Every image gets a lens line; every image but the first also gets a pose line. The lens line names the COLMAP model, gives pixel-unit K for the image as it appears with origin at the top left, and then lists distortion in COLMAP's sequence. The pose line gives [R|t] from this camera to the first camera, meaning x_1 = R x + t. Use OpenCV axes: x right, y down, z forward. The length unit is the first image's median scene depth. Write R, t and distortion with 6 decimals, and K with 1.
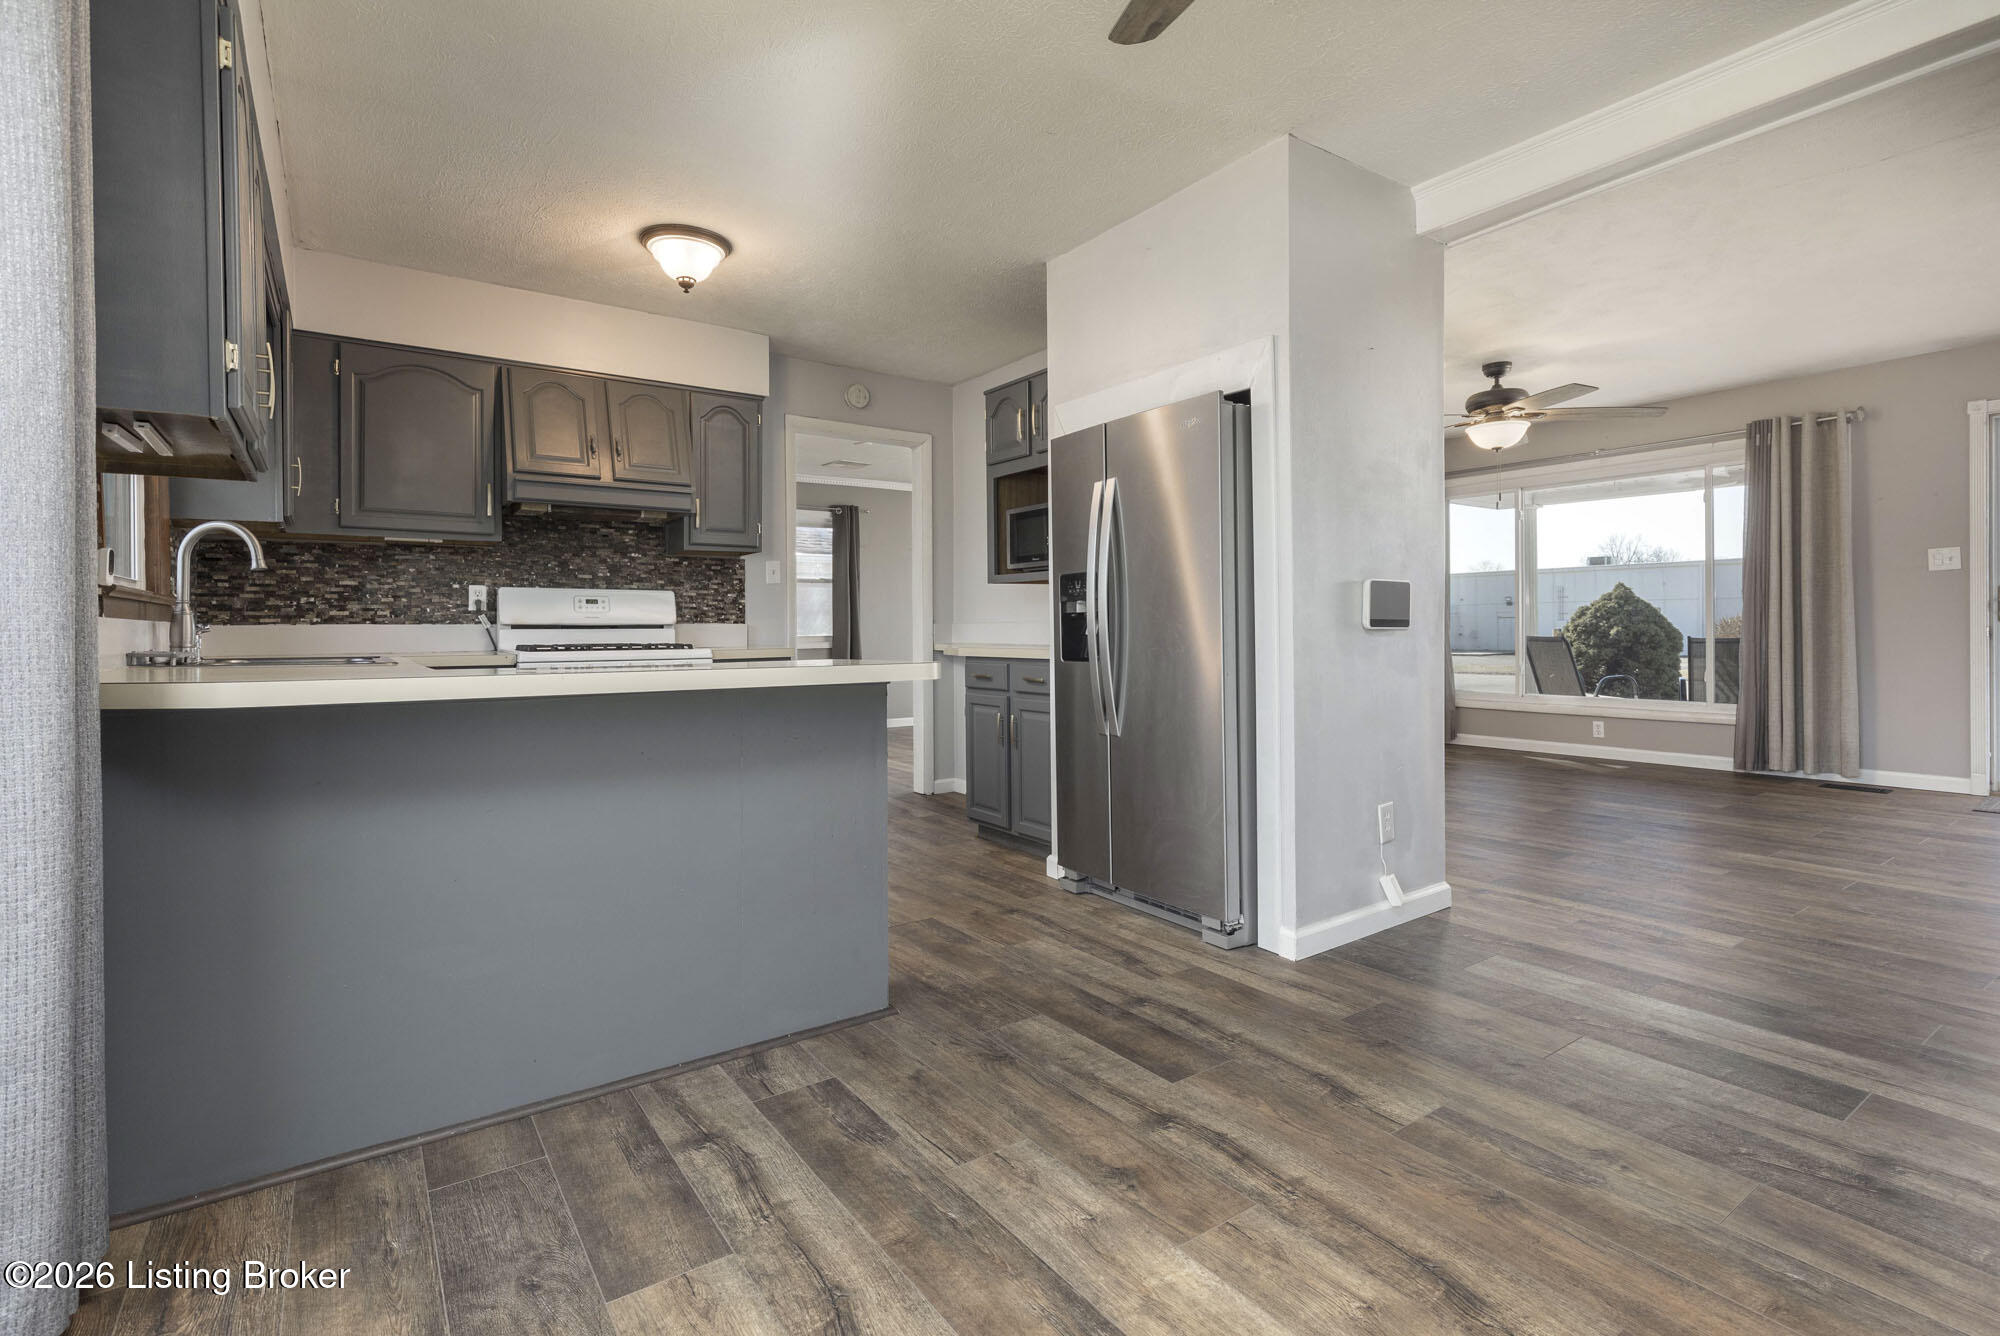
lens RADIAL K [[926.8, 0, 996.1], [0, 926.8, 624.7], [0, 0, 1]] dist [0.000220, -0.000072]
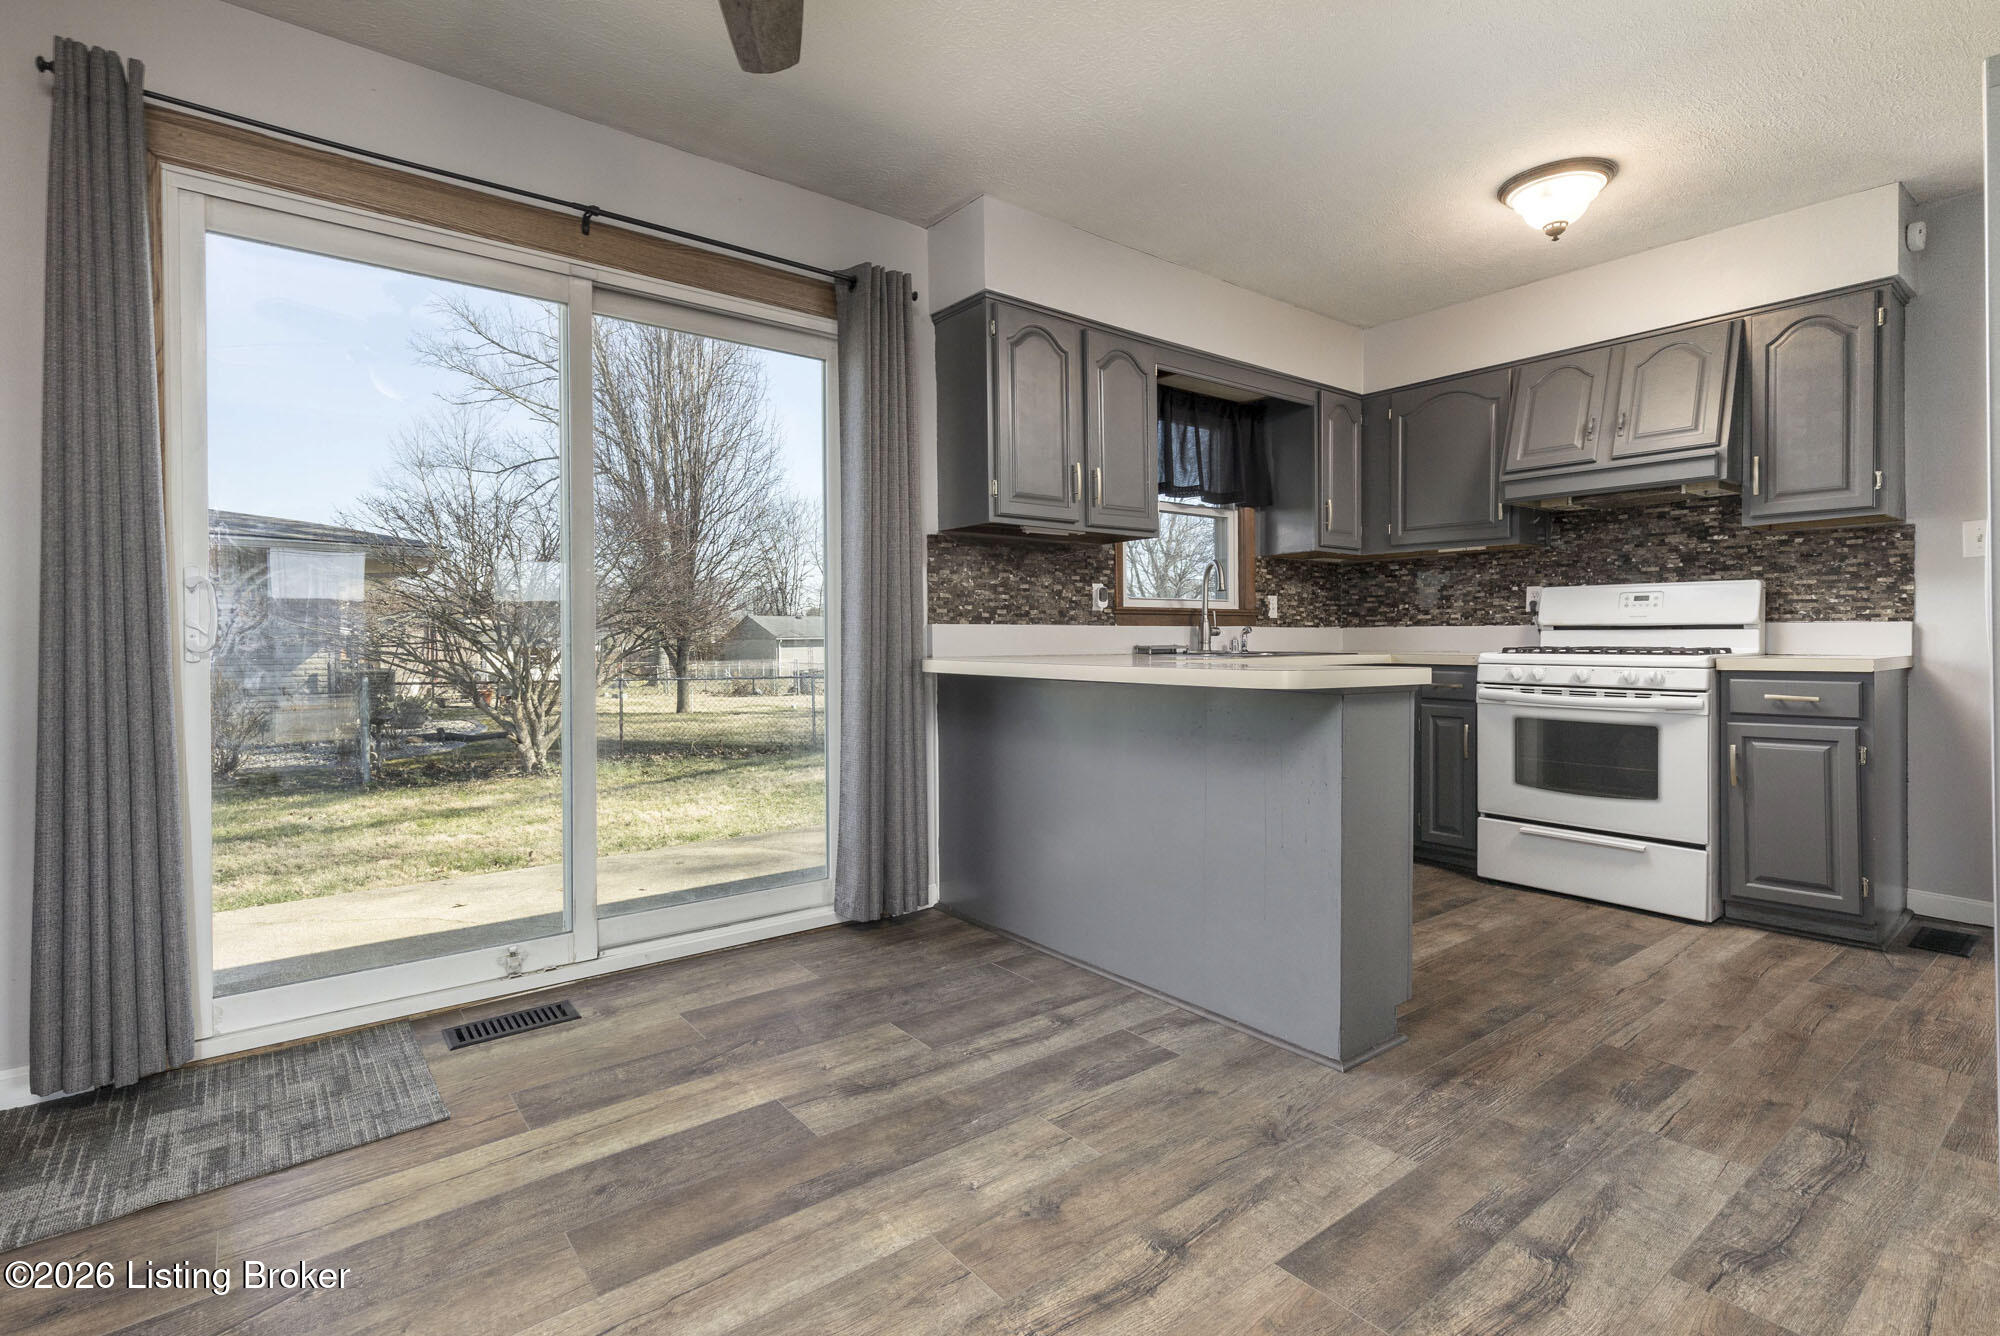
lens RADIAL K [[953.6, 0, 997.4], [0, 953.6, 638.2], [0, 0, 1]] dist [0.008885, -0.000779]
pose [[0.052202, 0.008476, -0.998601, 0.643488], [0.009193, 0.999918, 0.008967, -0.001731], [0.998594, -0.009648, 0.052120, 0.523234]]
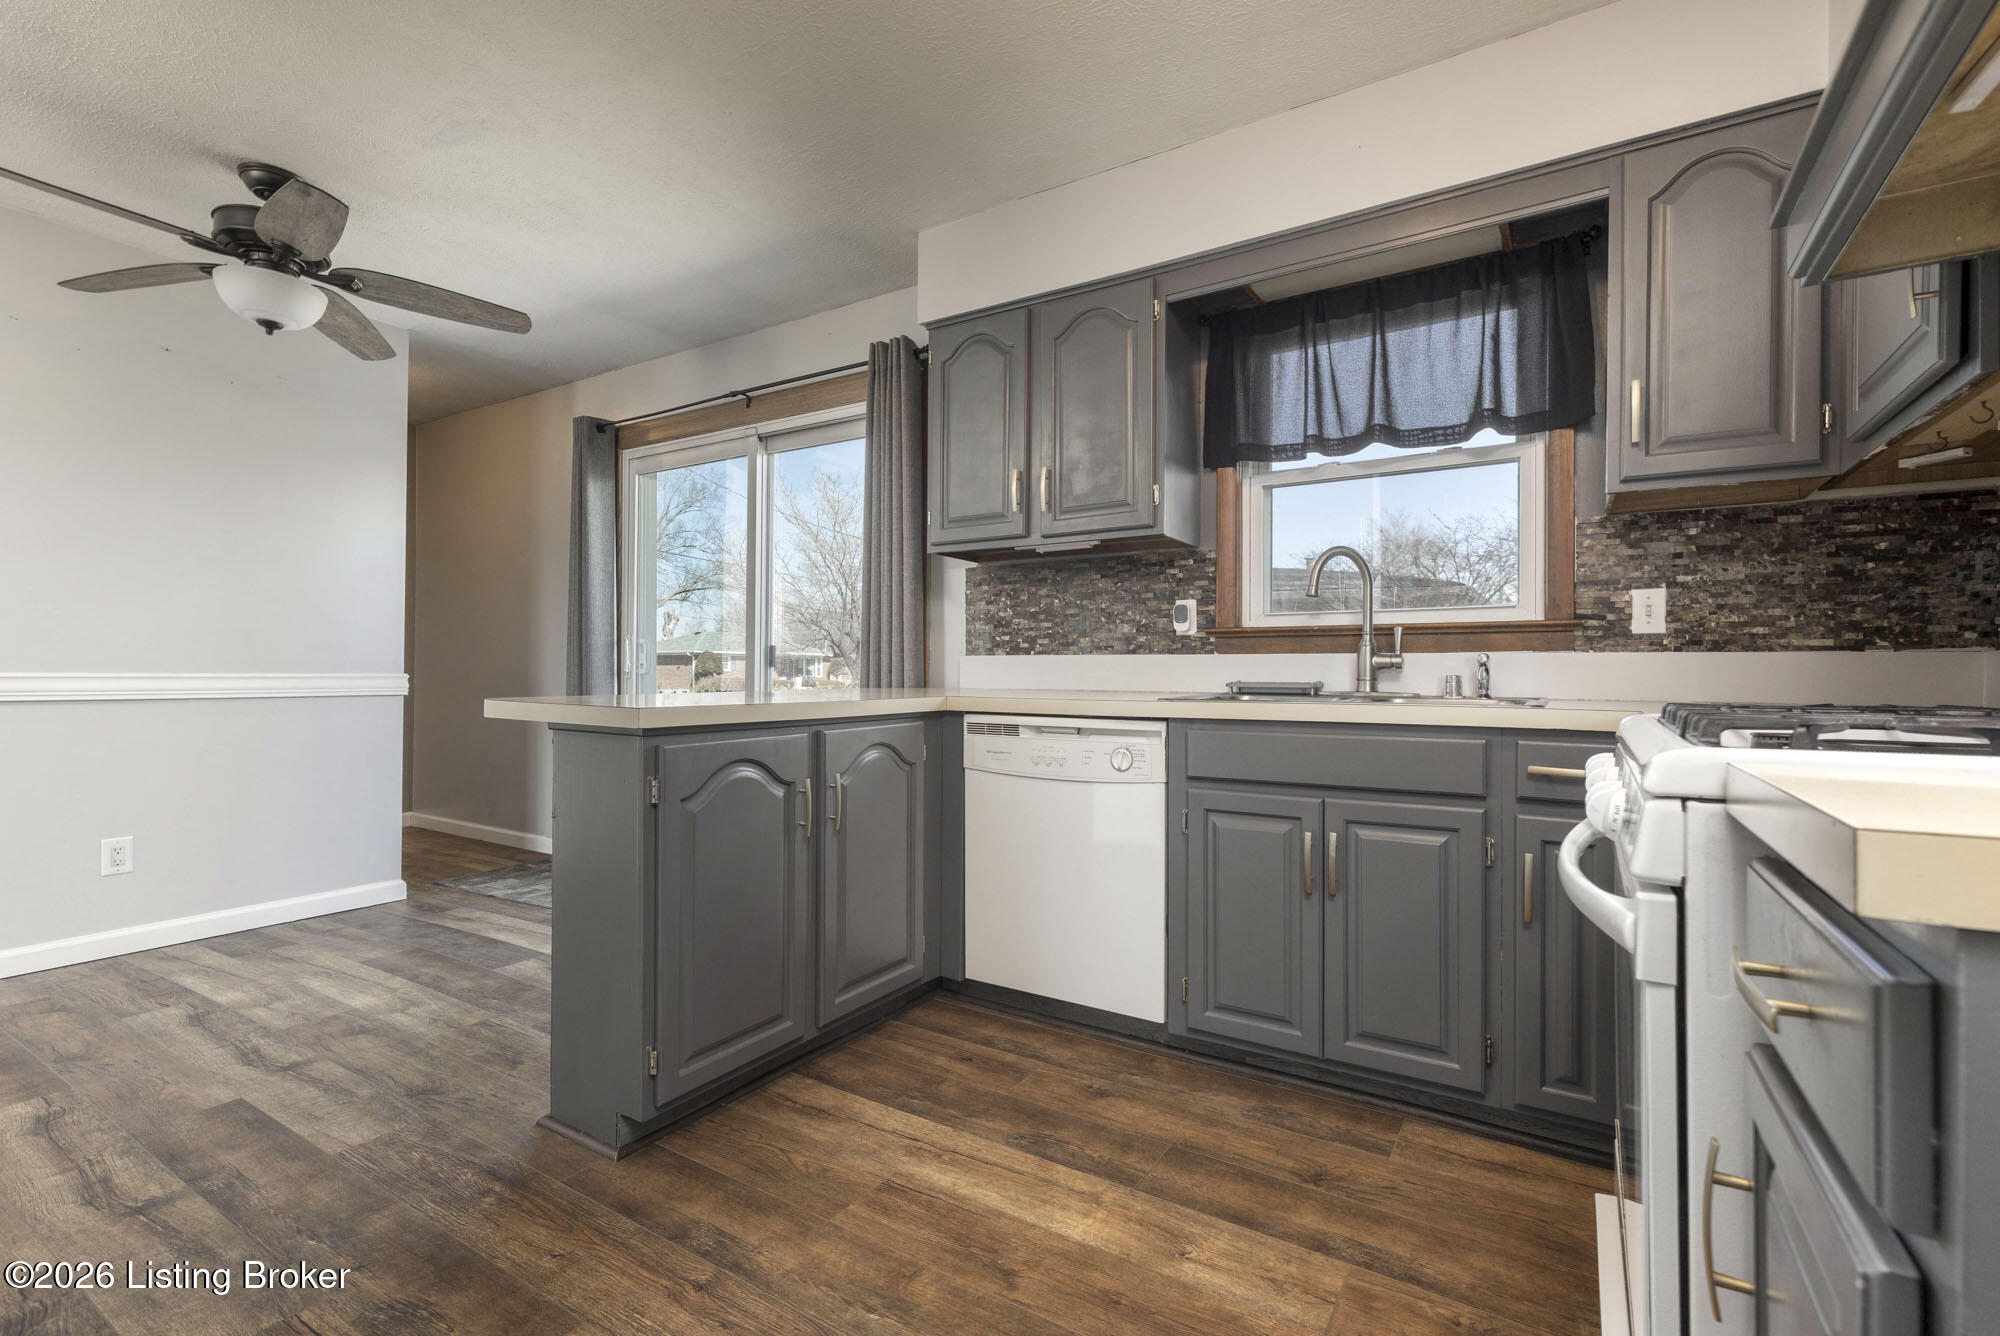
lens RADIAL K [[910.3, 0, 988.8], [0, 910.3, 663.4], [0, 0, 1]] dist [0.005966, -0.000126]
pose [[-0.929400, 0.001799, -0.369071, -0.150100], [0.006287, 0.999920, -0.010958, 0.013058], [0.369021, -0.012505, -0.929337, 1.593422]]
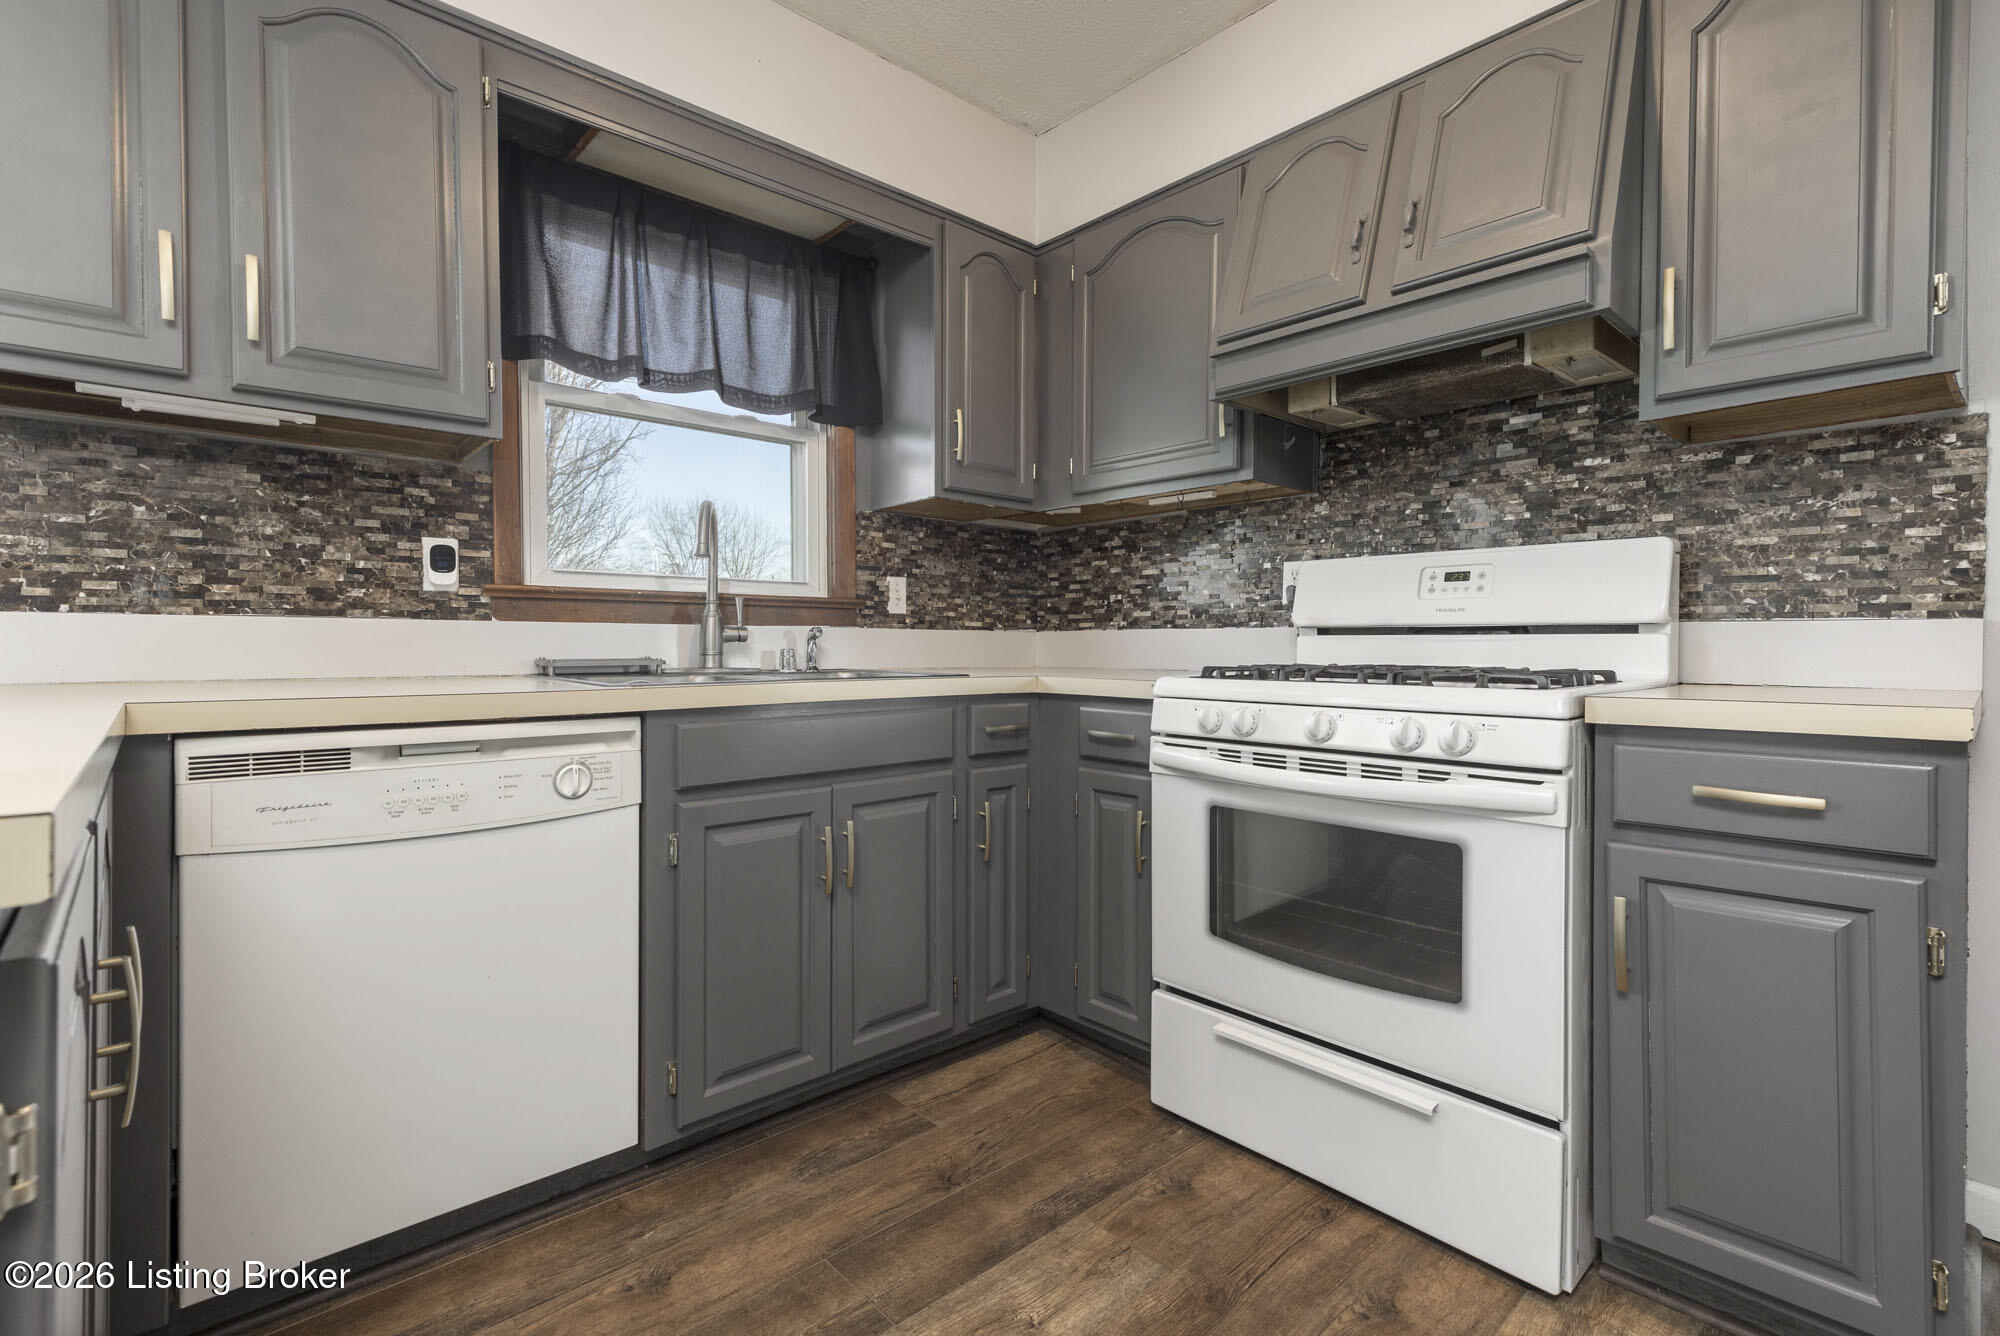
lens RADIAL K [[919.6, 0, 992.3], [0, 919.6, 649.8], [0, 0, 1]] dist [0.007099, -0.000097]
pose [[0.118034, 0.013006, -0.992924, 0.001556], [0.003030, 0.999905, 0.013458, 0.007635], [0.993005, -0.004597, 0.117983, 1.063674]]
